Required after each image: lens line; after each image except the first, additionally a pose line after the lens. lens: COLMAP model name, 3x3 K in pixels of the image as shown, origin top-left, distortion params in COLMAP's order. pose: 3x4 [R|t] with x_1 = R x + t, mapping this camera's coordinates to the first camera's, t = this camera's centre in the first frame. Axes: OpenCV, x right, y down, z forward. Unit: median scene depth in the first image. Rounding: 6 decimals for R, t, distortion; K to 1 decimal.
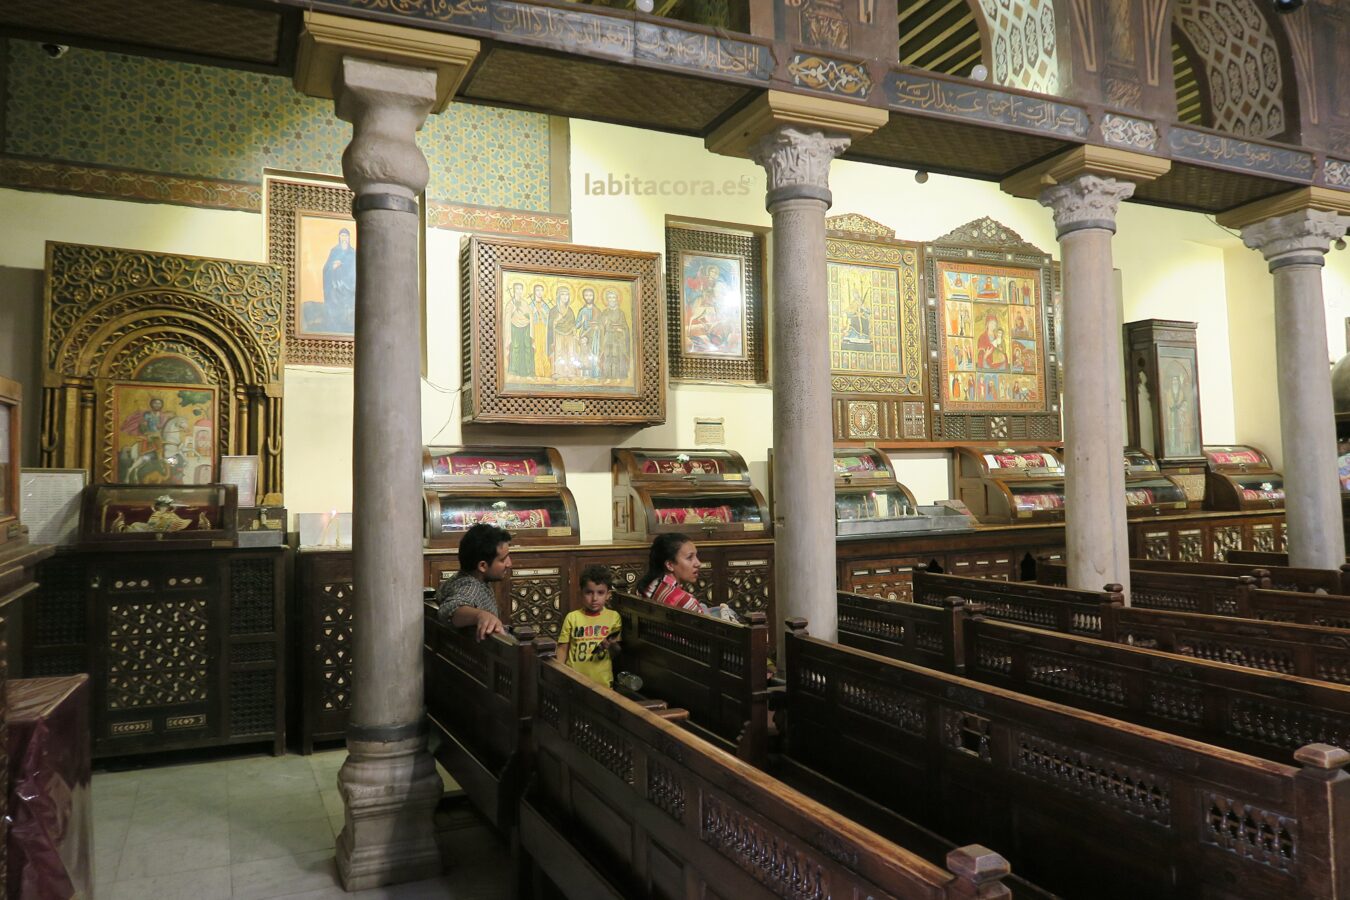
lens RADIAL K [[966.0, 0, 675.7], [0, 966.0, 445.2], [0, 0, 1]] dist [-0.007712, 0.003121]
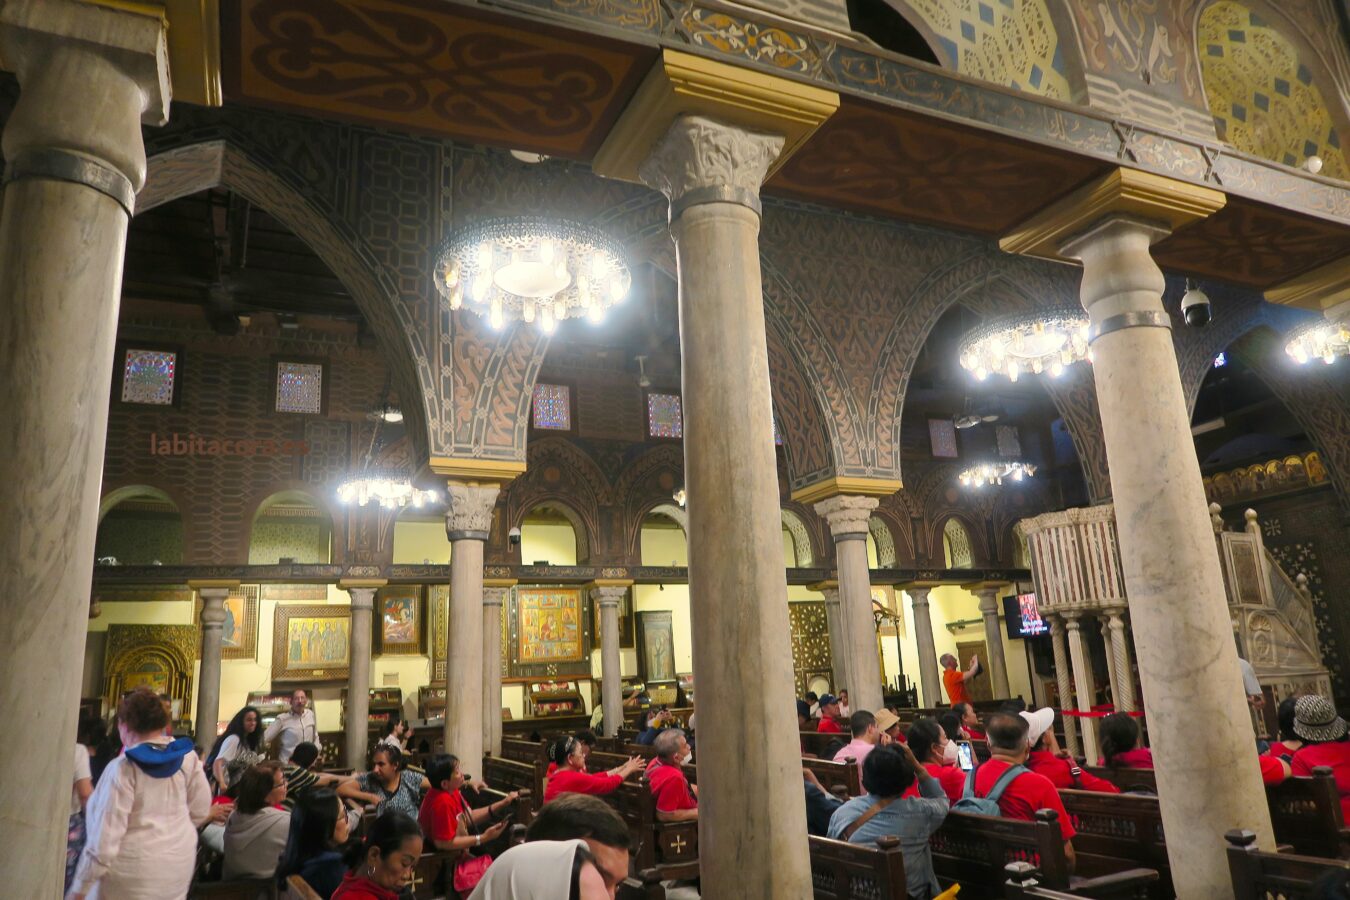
lens RADIAL K [[966.0, 0, 675.6], [0, 966.0, 449.1], [0, 0, 1]] dist [-0.007712, 0.003121]
pose [[0.999439, -0.033092, -0.005248, 0.817011], [0.031386, 0.979495, -0.199008, -0.079977], [0.011726, 0.198732, 0.979984, -1.457549]]
